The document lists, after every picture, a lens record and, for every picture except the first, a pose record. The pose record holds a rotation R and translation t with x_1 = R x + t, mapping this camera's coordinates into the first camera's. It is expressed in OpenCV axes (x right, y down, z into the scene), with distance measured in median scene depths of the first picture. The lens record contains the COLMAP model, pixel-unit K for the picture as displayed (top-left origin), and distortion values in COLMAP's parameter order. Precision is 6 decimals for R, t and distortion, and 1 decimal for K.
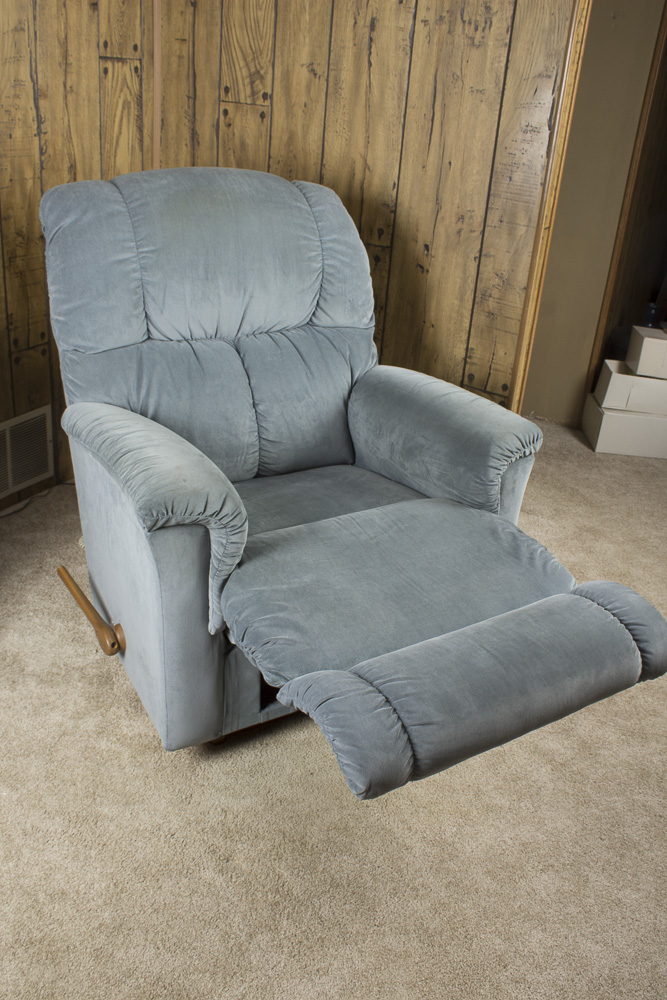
lens RADIAL K [[951.4, 0, 352.8], [0, 951.4, 523.3], [0, 0, 1]] dist [-0.161179, 0.094322]
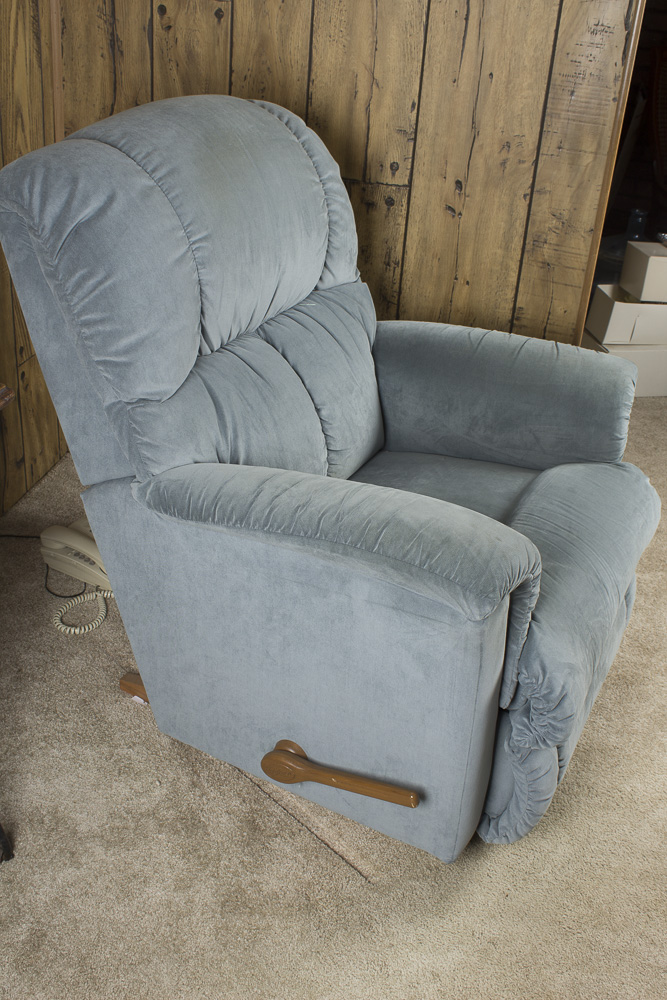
lens RADIAL K [[1134.7, 0, 362.6], [0, 1134.7, 512.6], [0, 0, 1]] dist [-0.071805, 0.000000]
pose [[0.965368, -0.135851, 0.222730, -0.257962], [0.120926, 0.989481, 0.079397, -0.113007], [-0.231174, -0.049713, 0.971642, 0.095192]]
